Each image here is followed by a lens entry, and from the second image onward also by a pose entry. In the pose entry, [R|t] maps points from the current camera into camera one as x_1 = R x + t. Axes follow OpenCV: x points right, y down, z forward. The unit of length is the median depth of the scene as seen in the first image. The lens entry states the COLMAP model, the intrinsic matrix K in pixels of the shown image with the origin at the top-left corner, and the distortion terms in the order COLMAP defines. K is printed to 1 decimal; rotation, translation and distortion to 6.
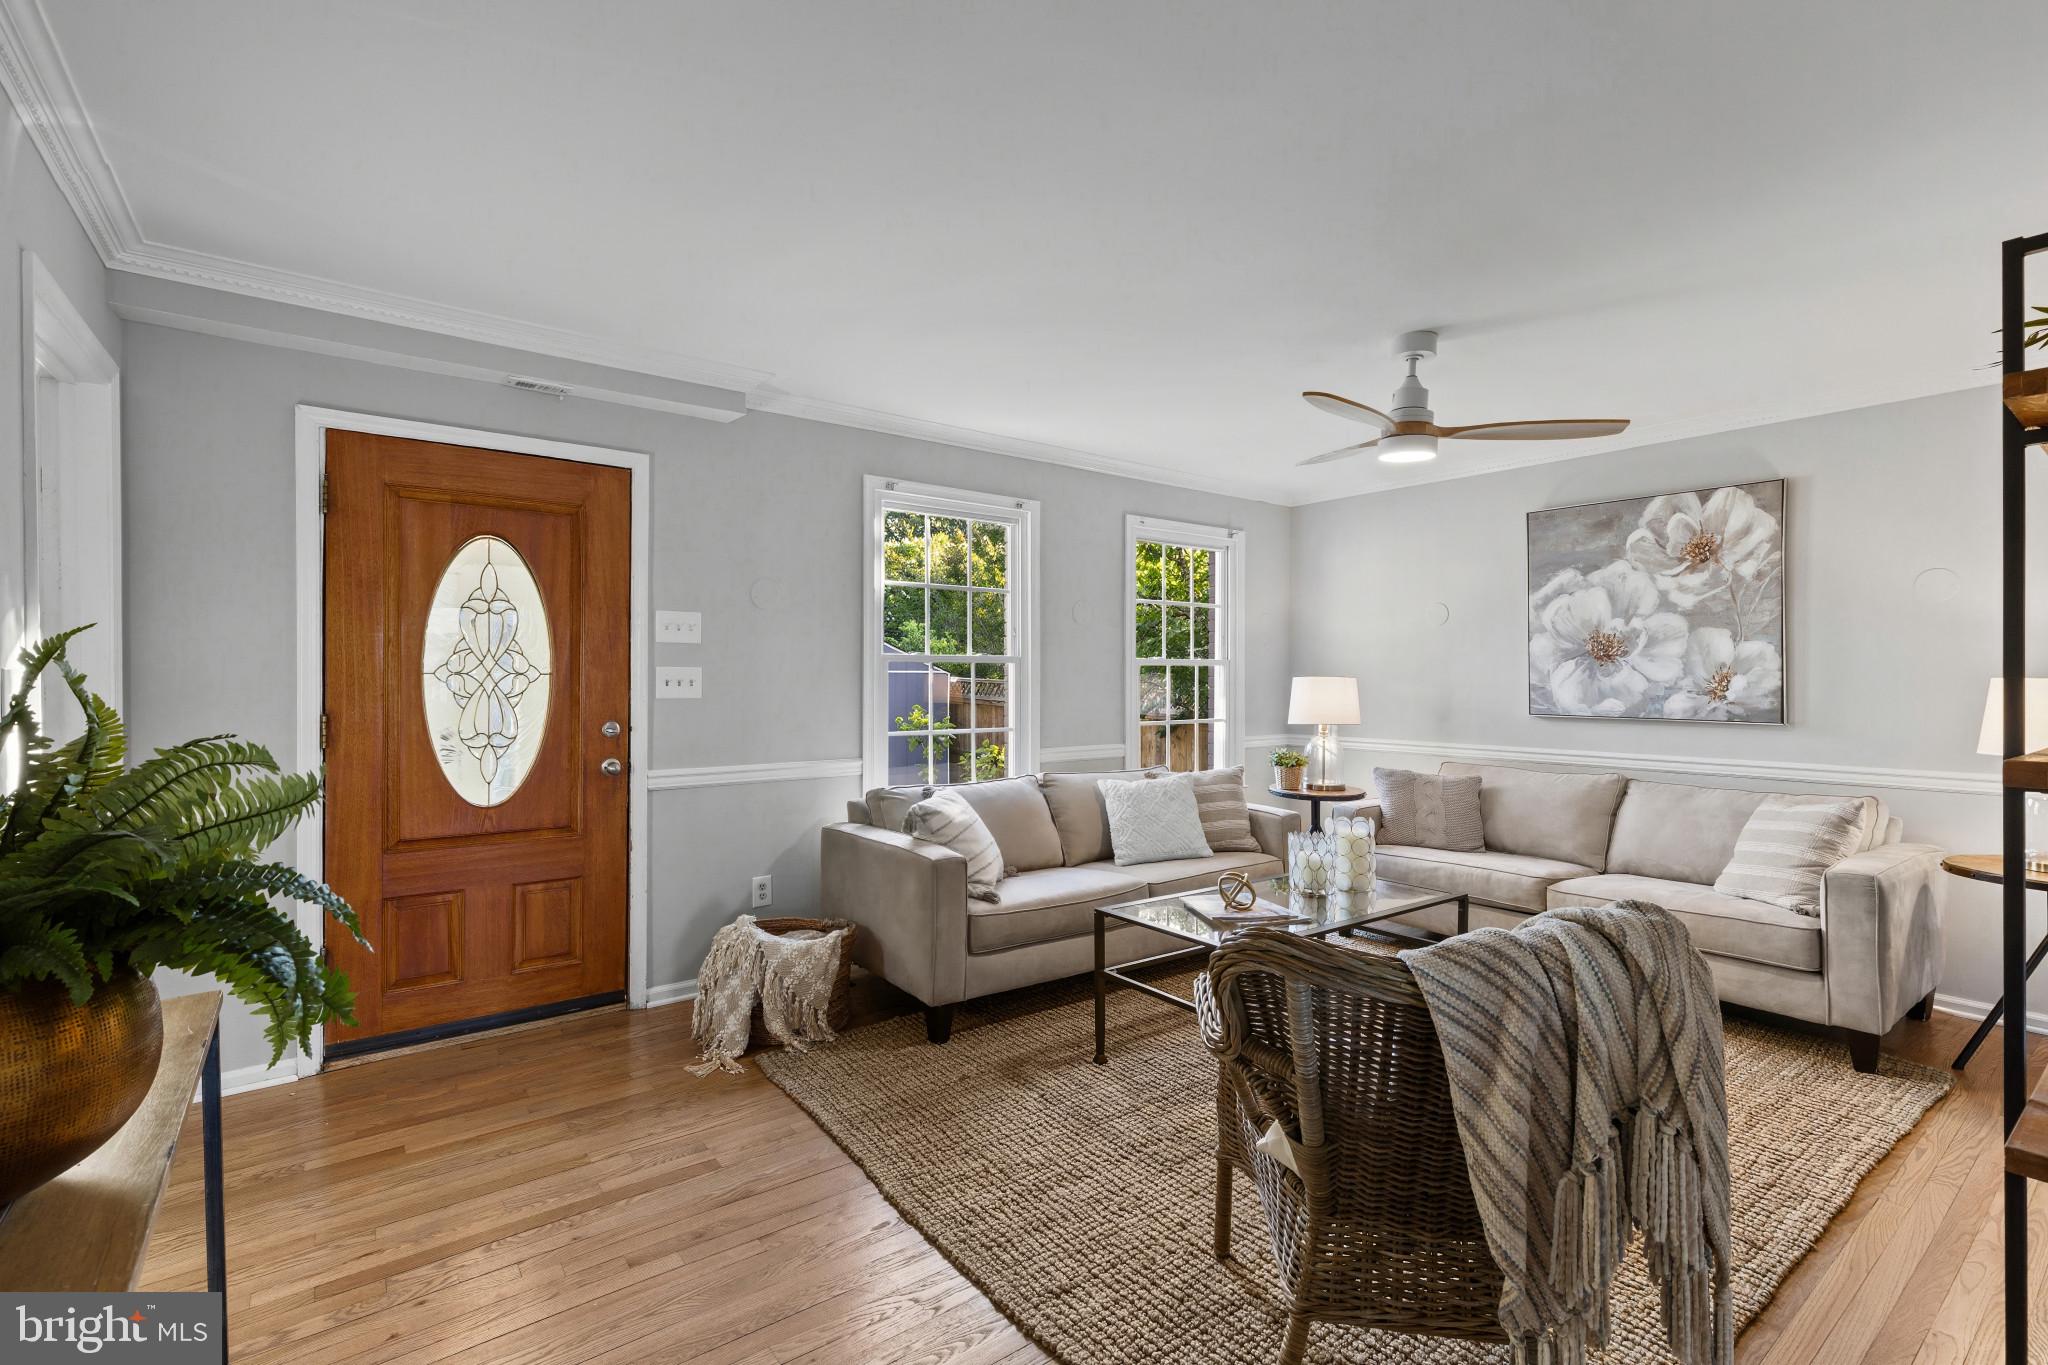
lens RADIAL K [[930.0, 0, 1037.8], [0, 930.0, 666.1], [0, 0, 1]] dist [0.000631, 0.000137]
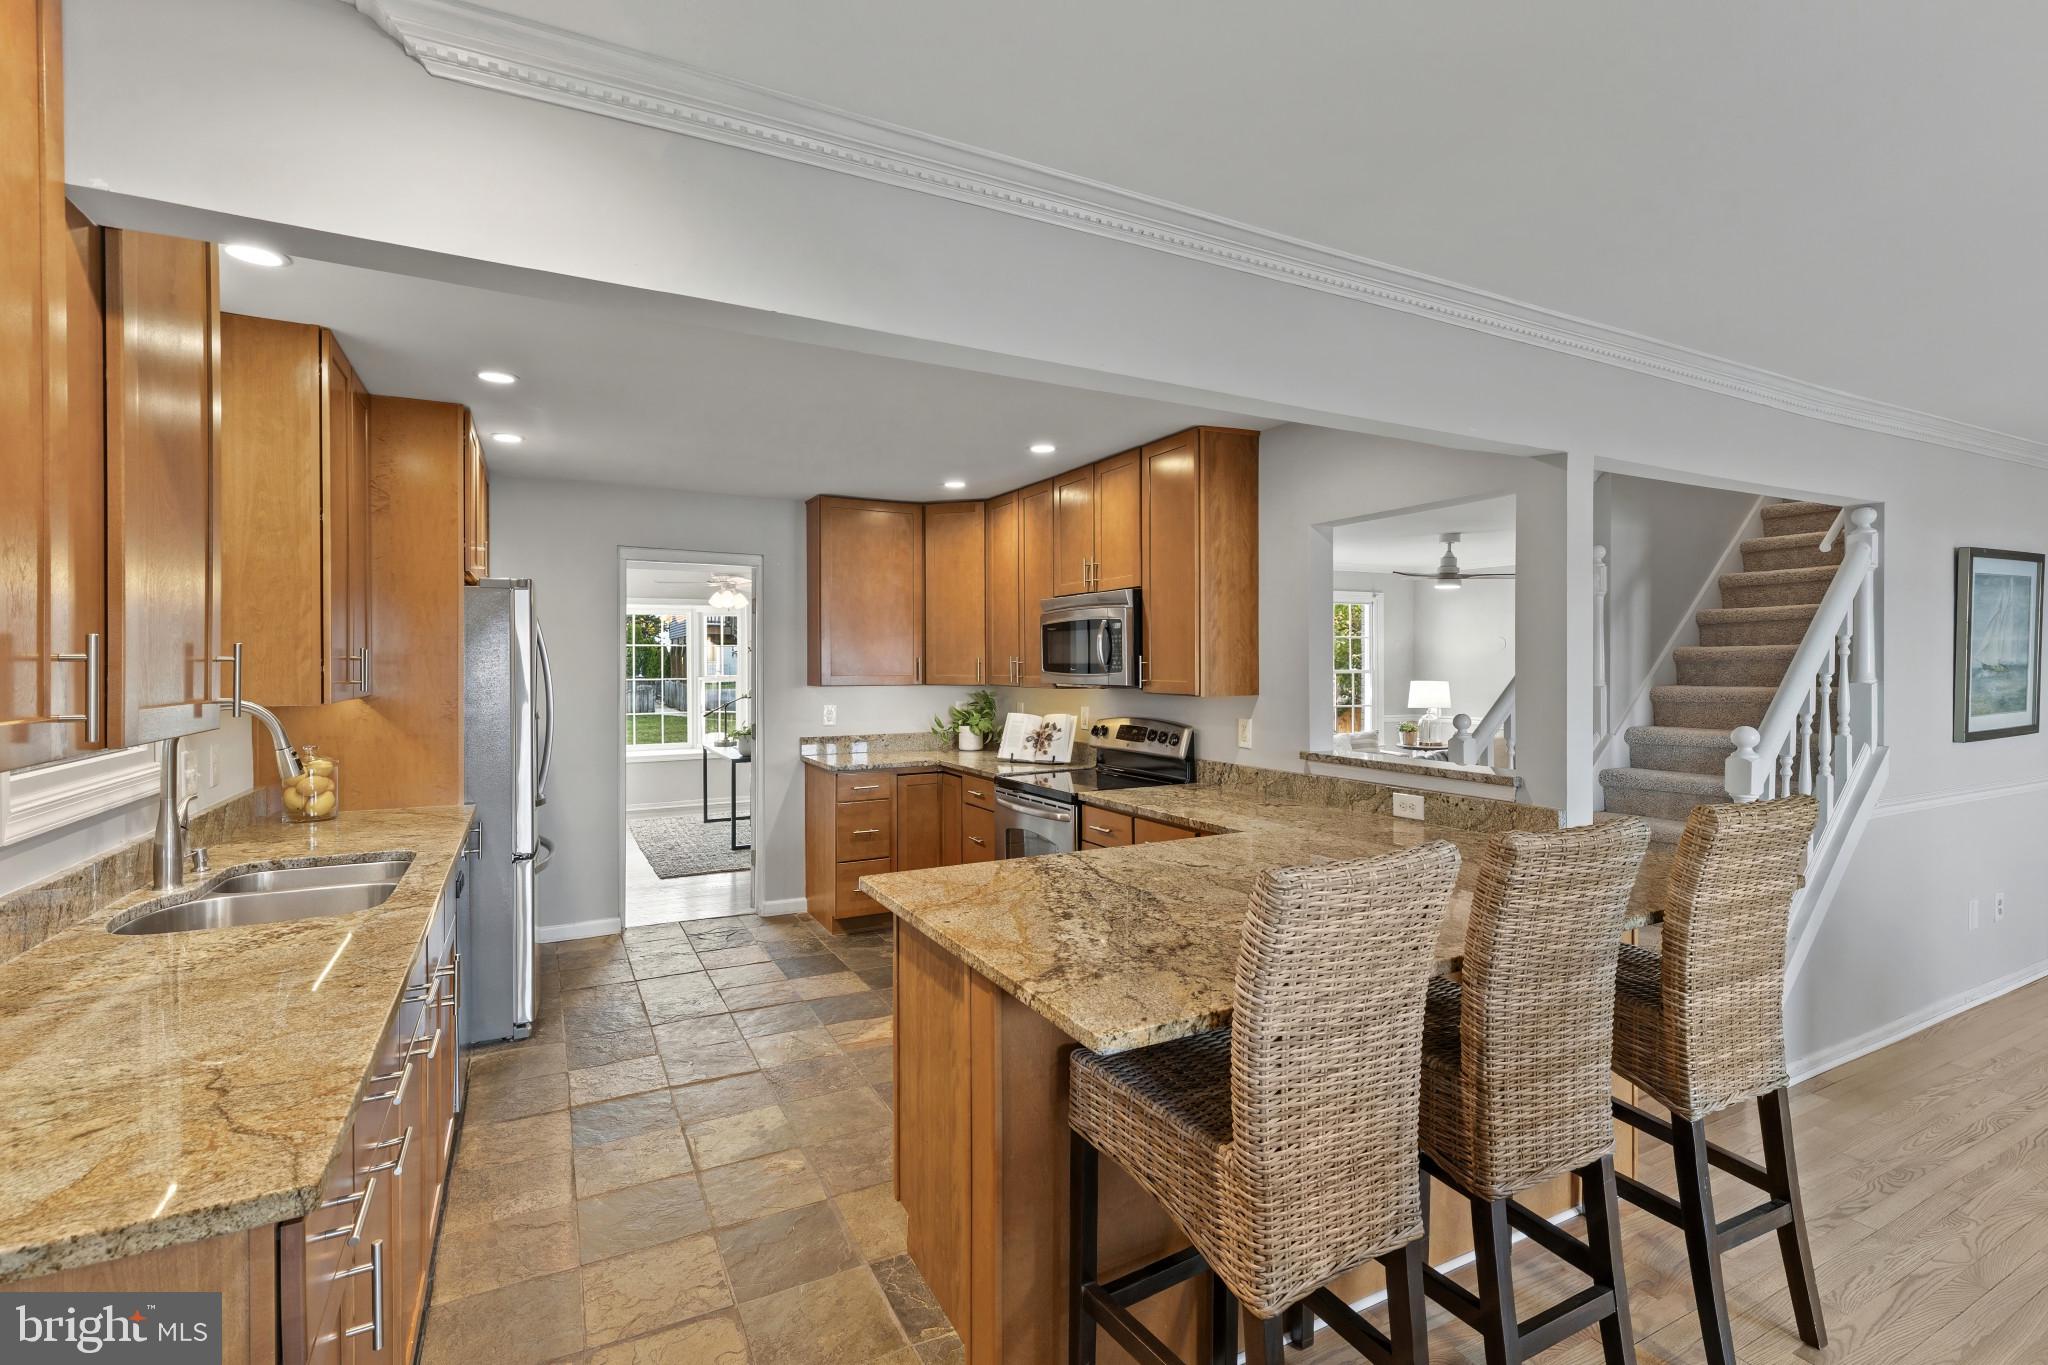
lens RADIAL K [[930.0, 0, 1037.8], [0, 930.0, 666.1], [0, 0, 1]] dist [0.000631, 0.000137]
pose [[0.986654, 0.000507, -0.162830, -0.123464], [0.000583, 0.999978, 0.006642, -0.025377], [0.162829, -0.006649, 0.986632, -0.787623]]
